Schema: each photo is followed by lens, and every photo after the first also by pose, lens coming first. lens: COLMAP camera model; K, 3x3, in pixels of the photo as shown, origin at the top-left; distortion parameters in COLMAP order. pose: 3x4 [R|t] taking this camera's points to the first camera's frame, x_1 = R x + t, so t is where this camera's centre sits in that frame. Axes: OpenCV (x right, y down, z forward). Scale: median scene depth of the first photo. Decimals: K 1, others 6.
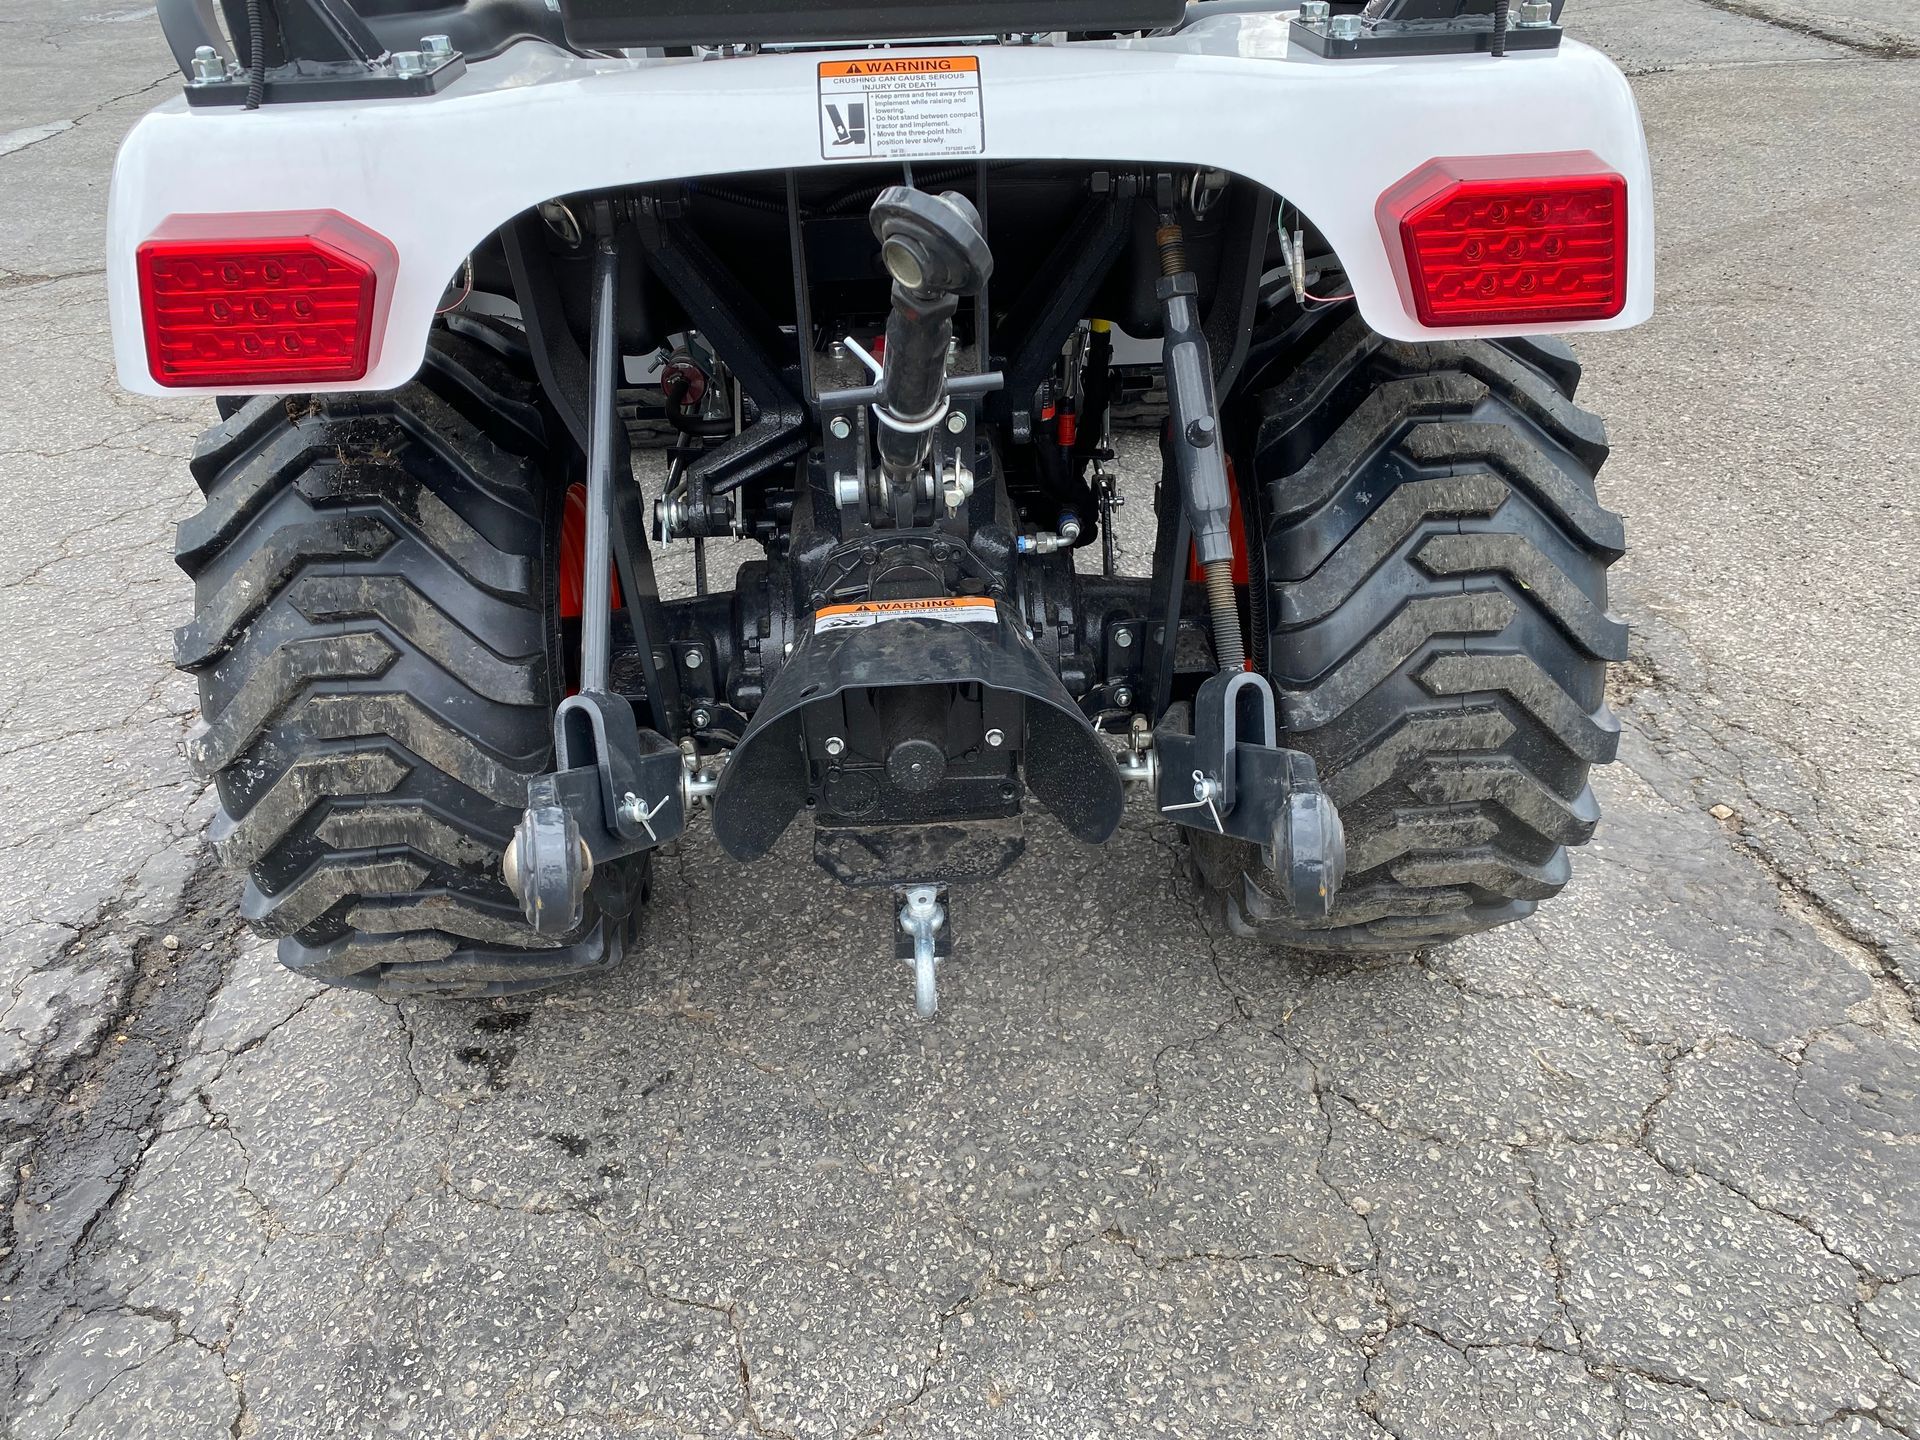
lens RADIAL K [[1466.9, 0, 957.0], [0, 1466.9, 723.7], [0, 0, 1]] dist [0.007653, -0.012238]
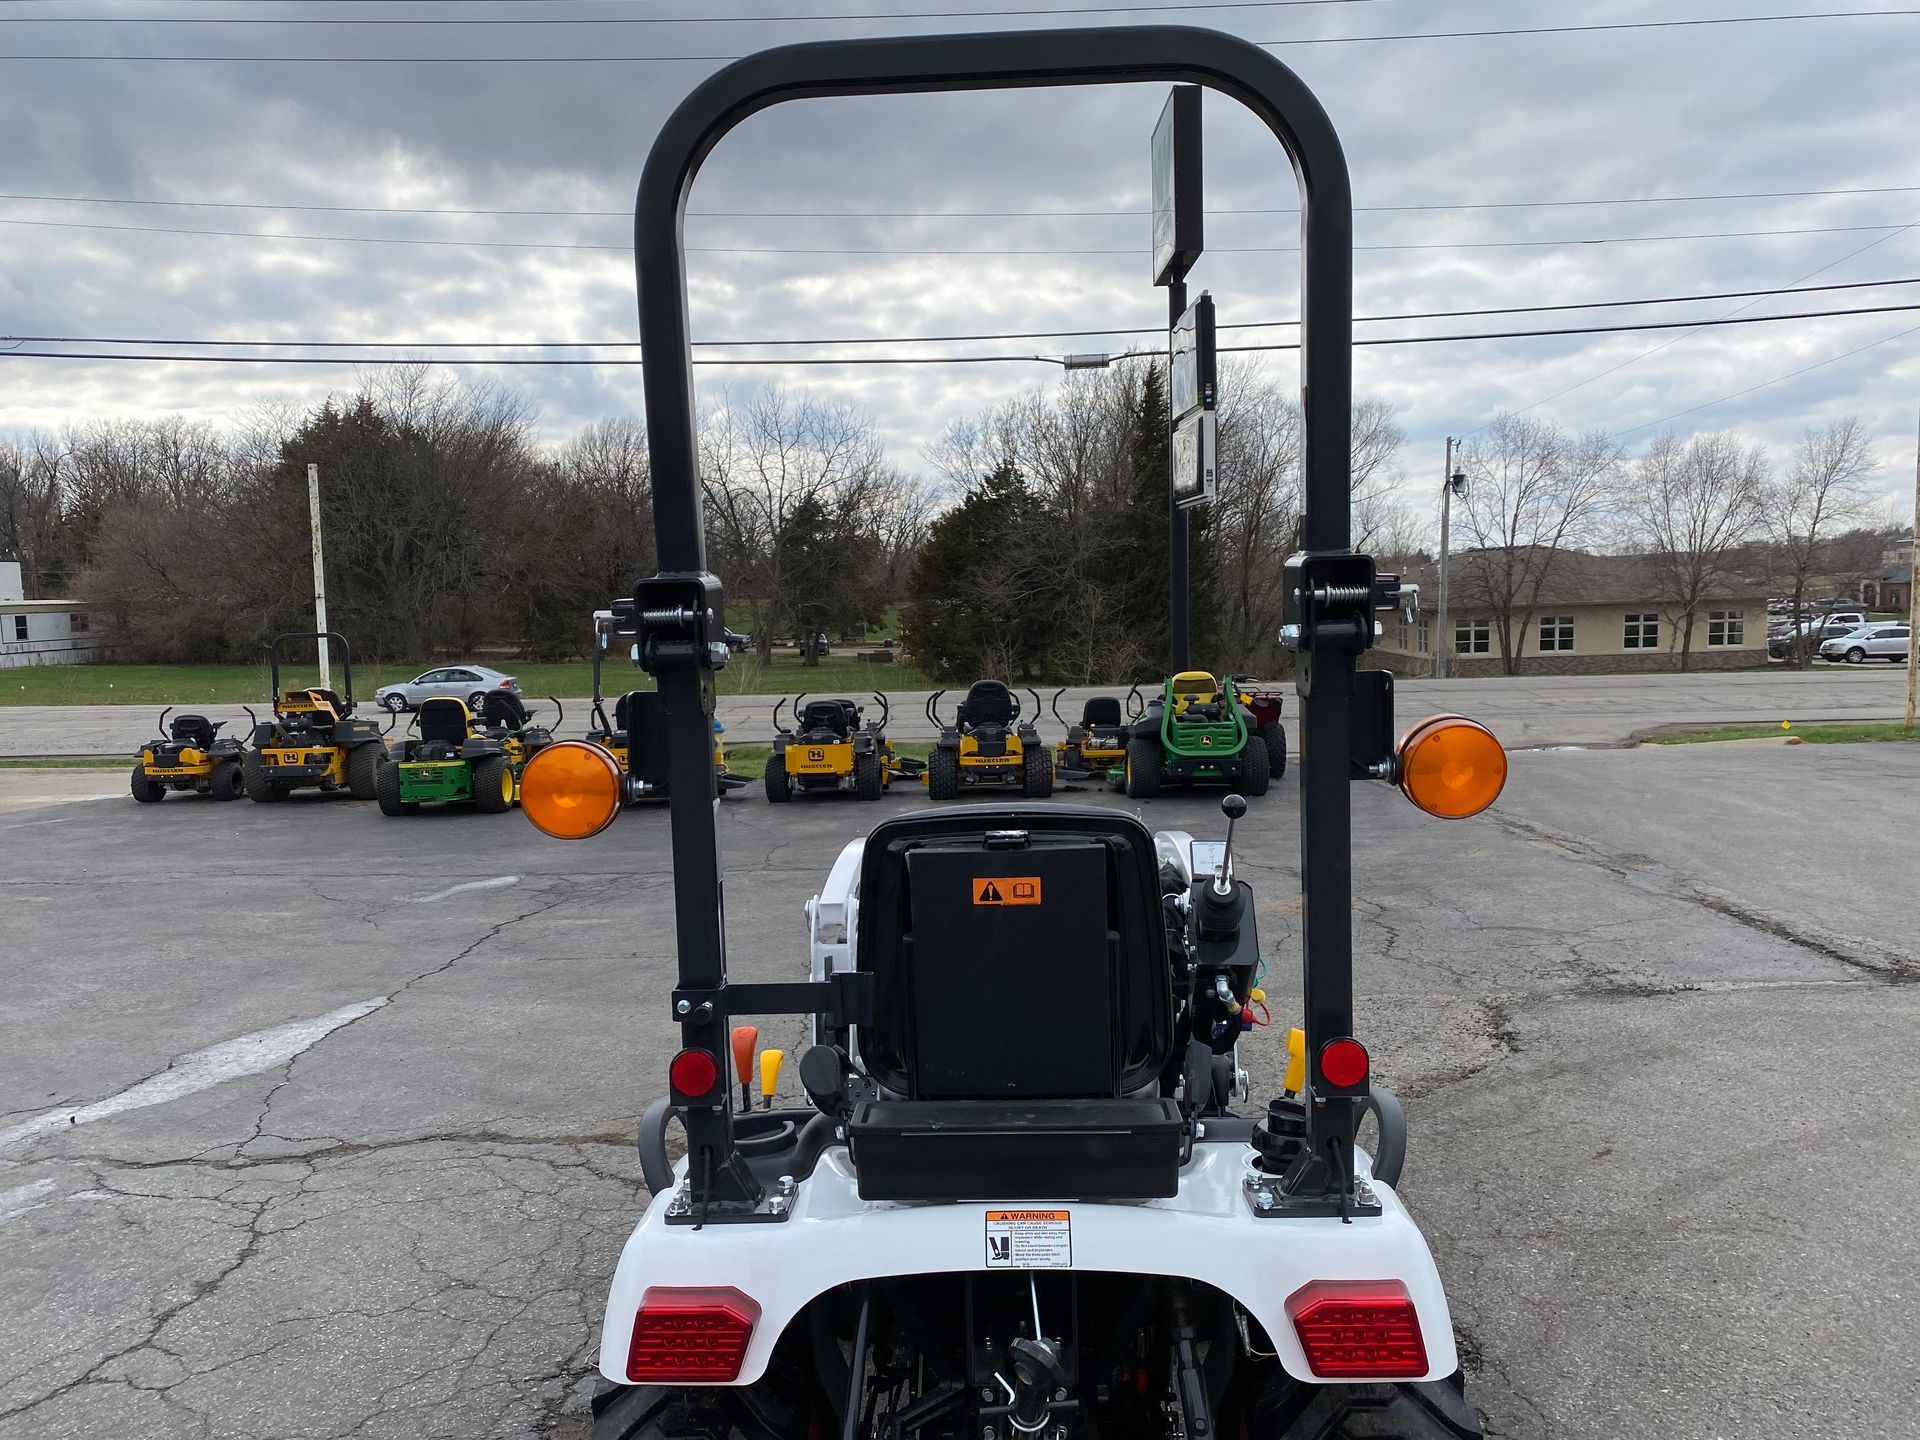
lens RADIAL K [[1450.3, 0, 954.4], [0, 1450.3, 735.5], [0, 0, 1]] dist [0.016019, -0.004019]
pose [[0.995027, 0.003348, -0.099549, 0.036724], [-0.052861, 0.864827, -0.499279, -0.025597], [0.084422, 0.502058, 0.860704, -0.681962]]
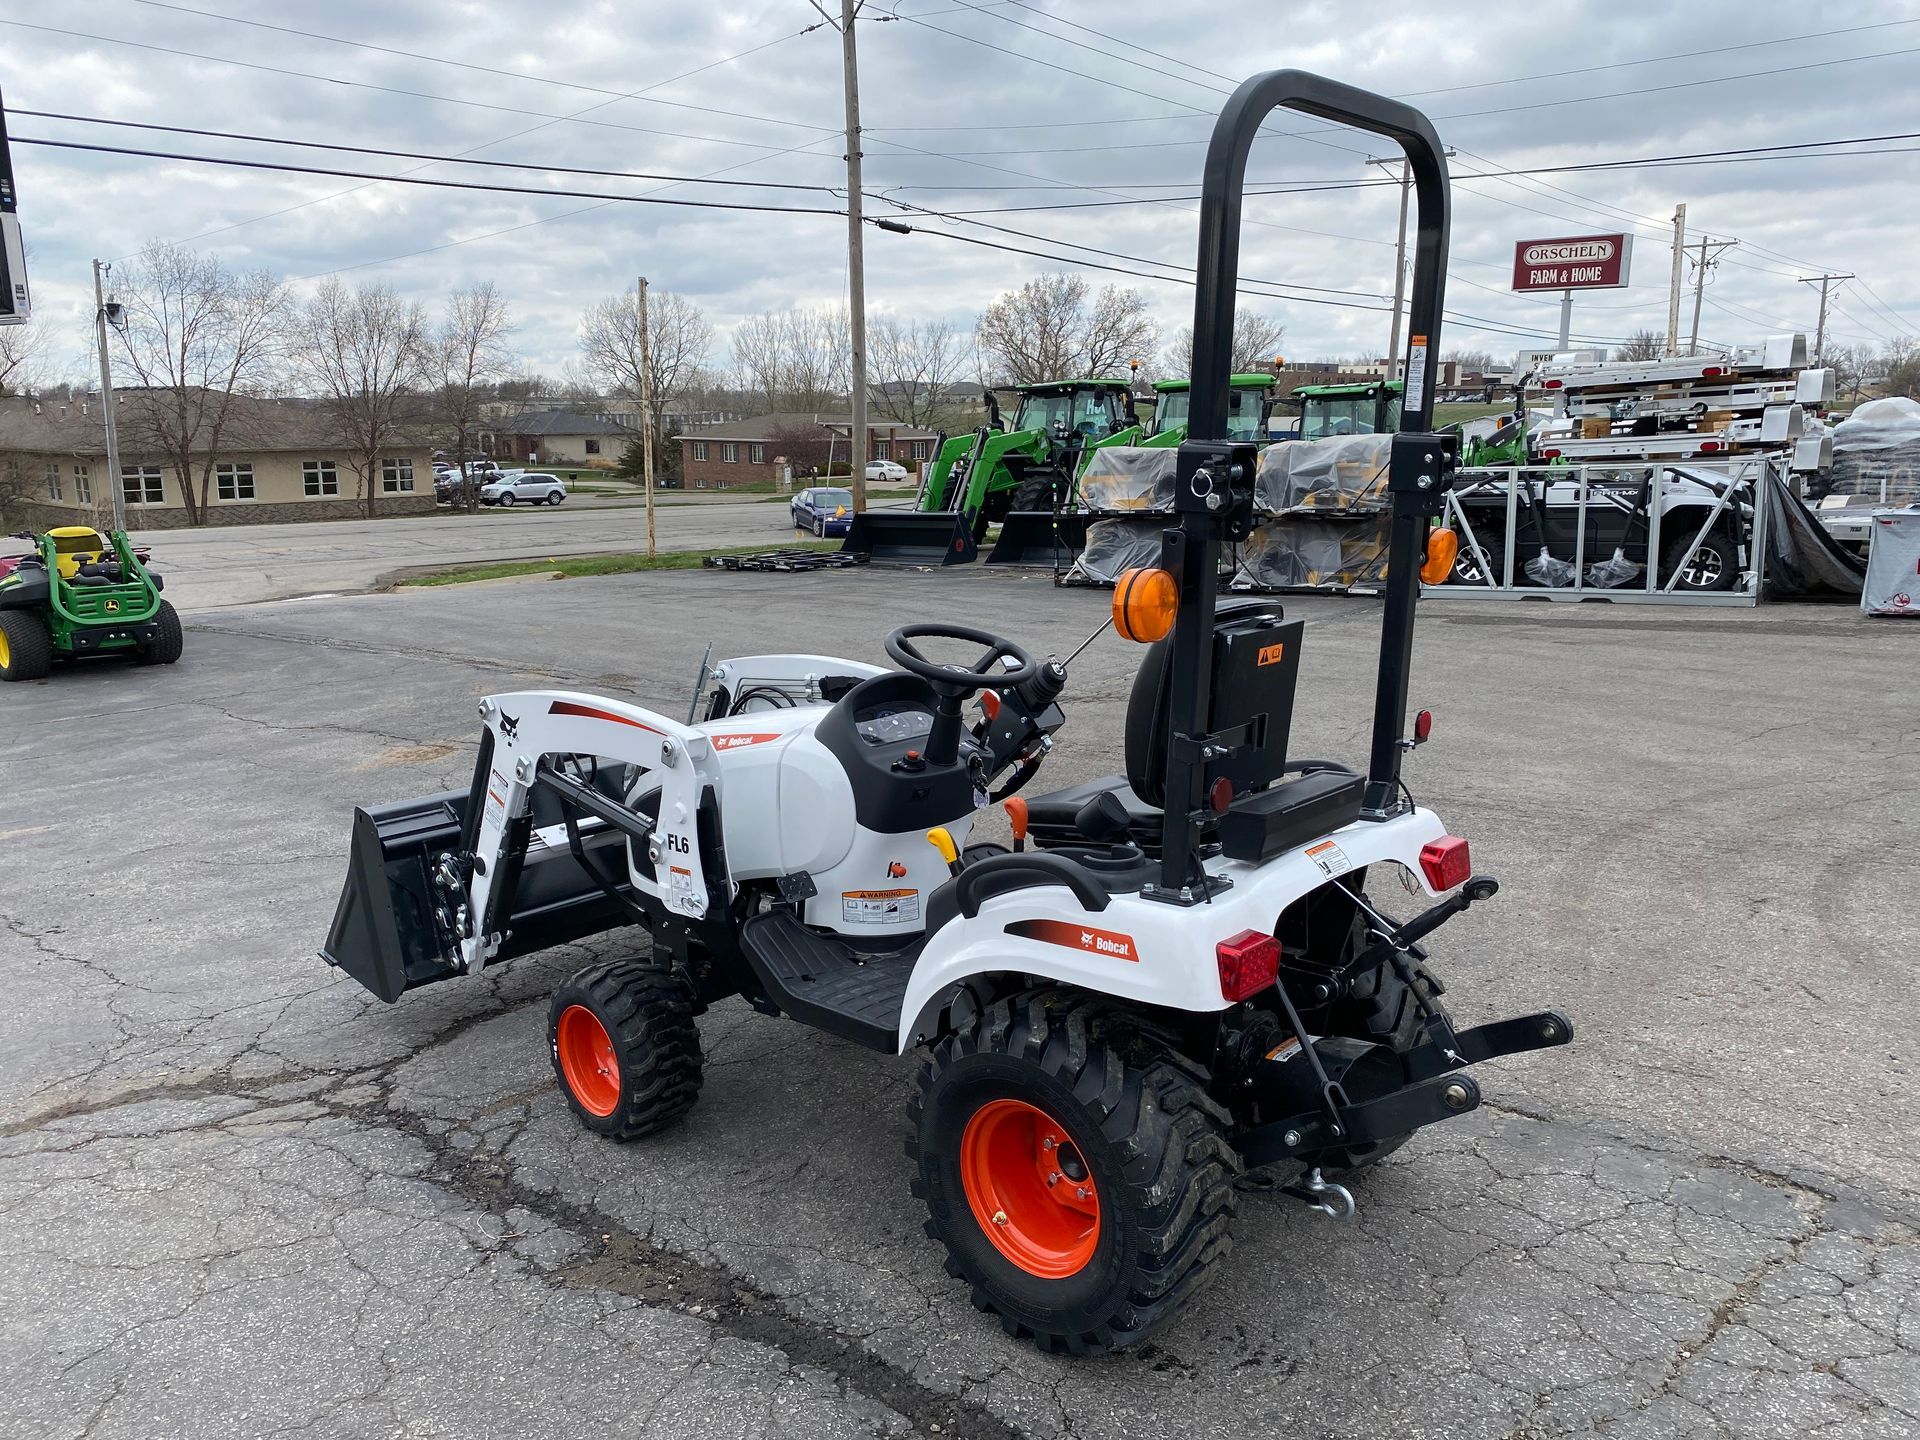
lens RADIAL K [[1448.2, 0, 957.4], [0, 1448.2, 755.8], [0, 0, 1]] dist [-0.007698, -0.002222]
pose [[0.717255, -0.138099, 0.682989, -1.818588], [0.396453, 0.886934, -0.237008, -0.134891], [-0.573035, 0.440768, 0.690908, -0.553633]]
